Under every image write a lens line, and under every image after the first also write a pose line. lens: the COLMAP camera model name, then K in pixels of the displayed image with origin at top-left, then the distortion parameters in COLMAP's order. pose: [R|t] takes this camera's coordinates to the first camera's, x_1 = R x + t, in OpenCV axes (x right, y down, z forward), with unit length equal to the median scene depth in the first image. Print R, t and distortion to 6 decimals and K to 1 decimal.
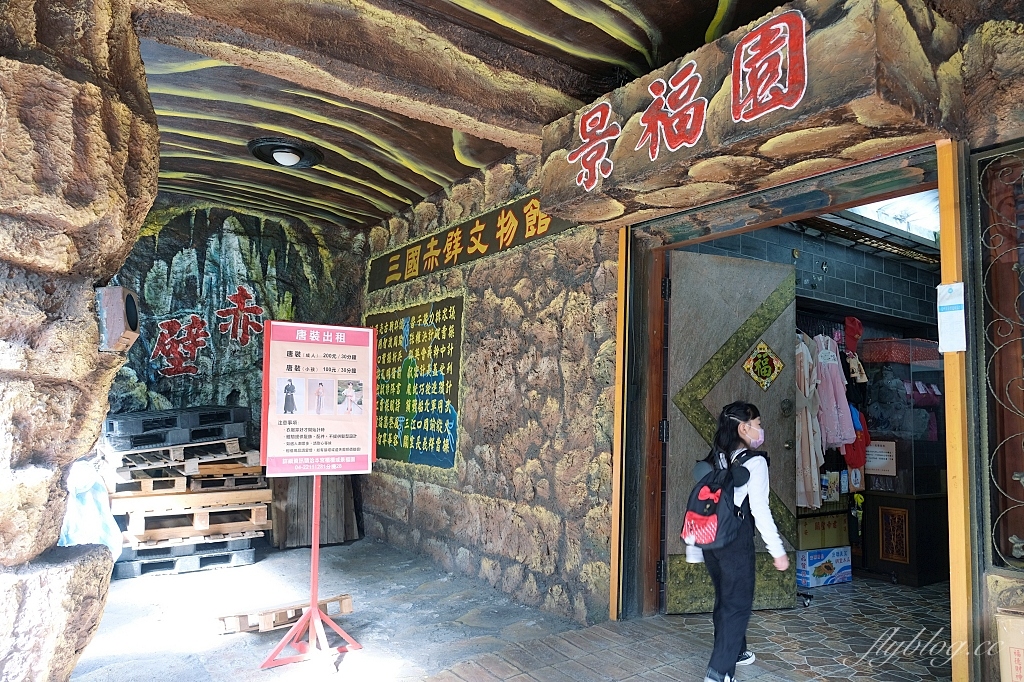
lens RADIAL K [[699.6, 0, 514.3], [0, 699.6, 346.7], [0, 0, 1]] dist [-0.024525, -0.001745]
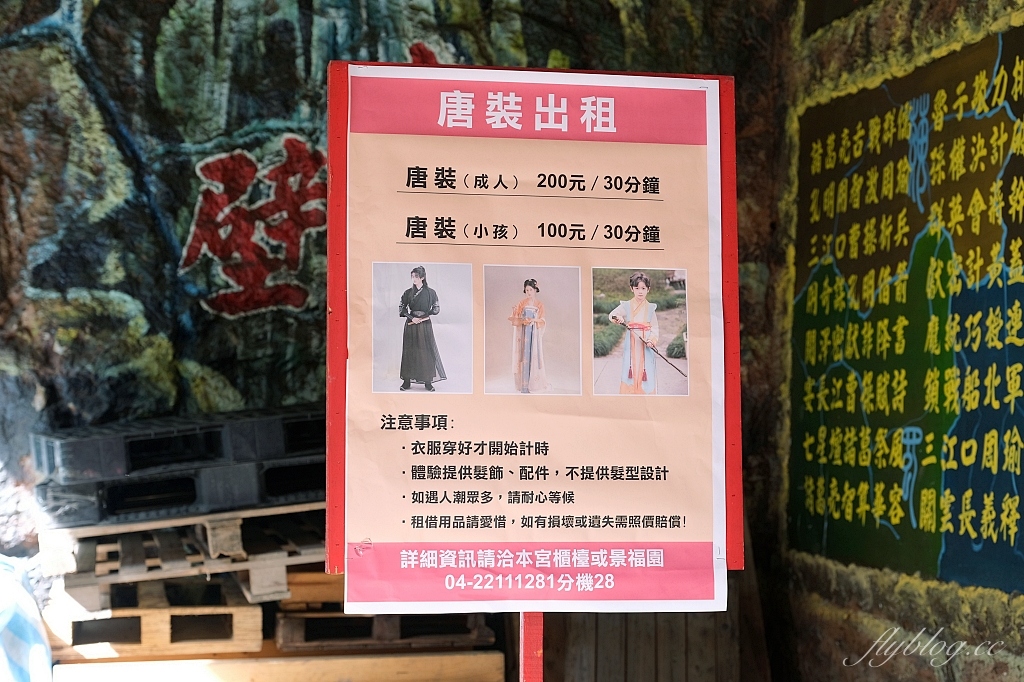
lens RADIAL K [[1883.2, 0, 513.5], [0, 1883.2, 337.7], [0, 0, 1]] dist [0.003567, 0.000000]
pose [[0.914120, -0.027030, -0.404541, 0.011182], [0.040953, 0.998828, 0.025800, 0.035125], [0.403370, -0.040151, 0.914156, 0.201026]]
